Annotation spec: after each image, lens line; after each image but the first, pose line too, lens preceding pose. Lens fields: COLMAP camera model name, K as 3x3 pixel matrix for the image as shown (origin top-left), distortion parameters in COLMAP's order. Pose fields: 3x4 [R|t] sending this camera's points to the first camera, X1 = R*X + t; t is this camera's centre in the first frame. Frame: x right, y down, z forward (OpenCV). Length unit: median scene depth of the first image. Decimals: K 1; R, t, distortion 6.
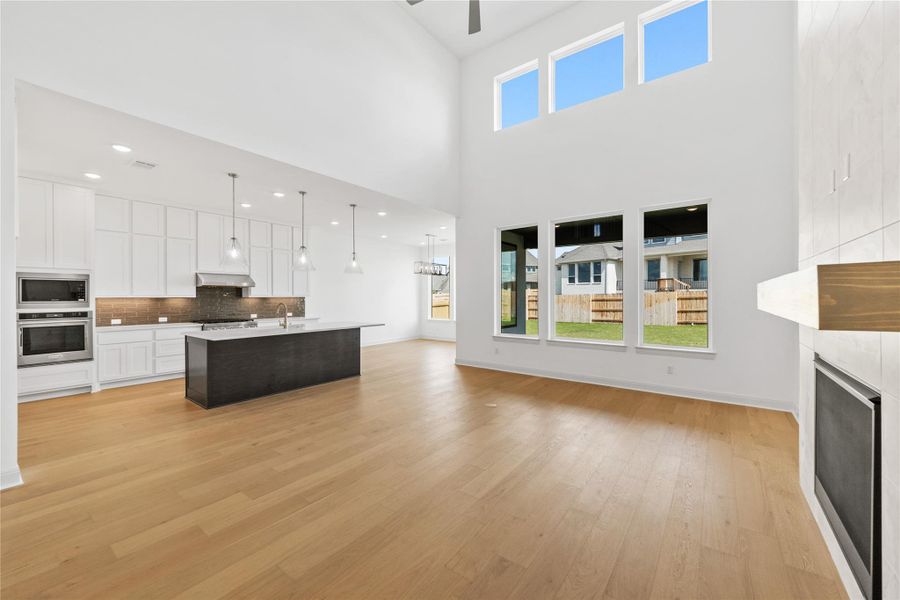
lens RADIAL K [[358.3, 0, 451.5], [0, 358.3, 297.1], [0, 0, 1]] dist [-0.000058, -0.000618]
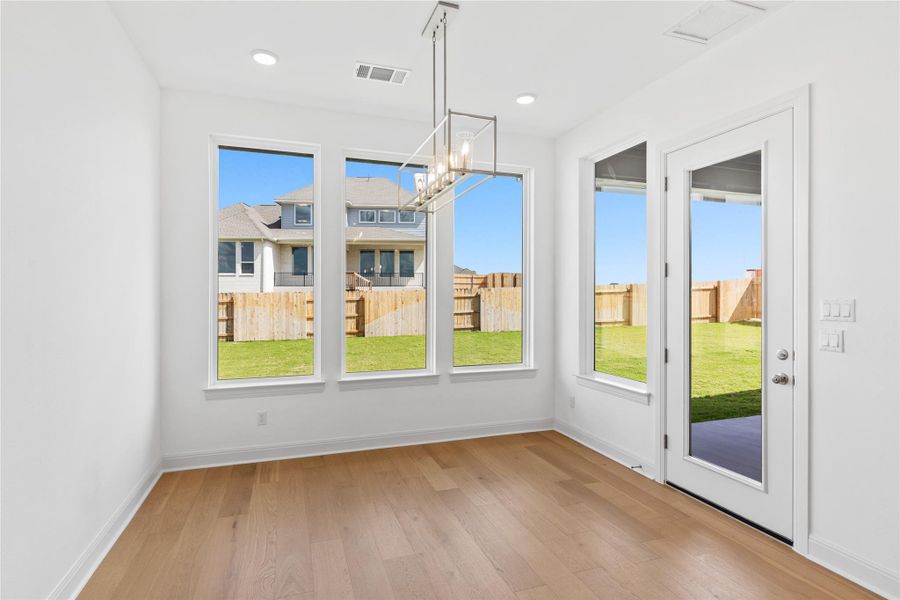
lens RADIAL K [[456.3, 0, 450.1], [0, 456.3, 295.8], [0, 0, 1]] dist [0.002216, 0.000194]
pose [[0.559250, 0.001511, 0.828997, -0.144439], [-0.001779, 0.999998, -0.000622, -0.001081], [-0.828997, -0.001127, 0.559252, 0.433703]]
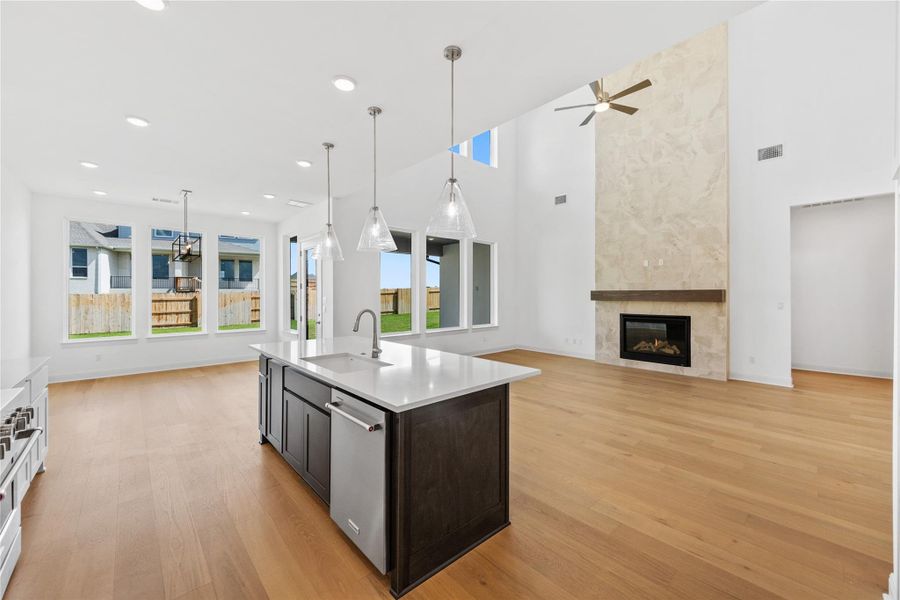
lens RADIAL K [[349.2, 0, 451.8], [0, 349.2, 296.1], [0, 0, 1]] dist [-0.005525, -0.000199]
pose [[0.185811, -0.000440, 0.982585, -0.278192], [0.001908, 0.999998, 0.000087, -0.000705], [-0.982584, 0.001858, 0.185811, 0.234372]]
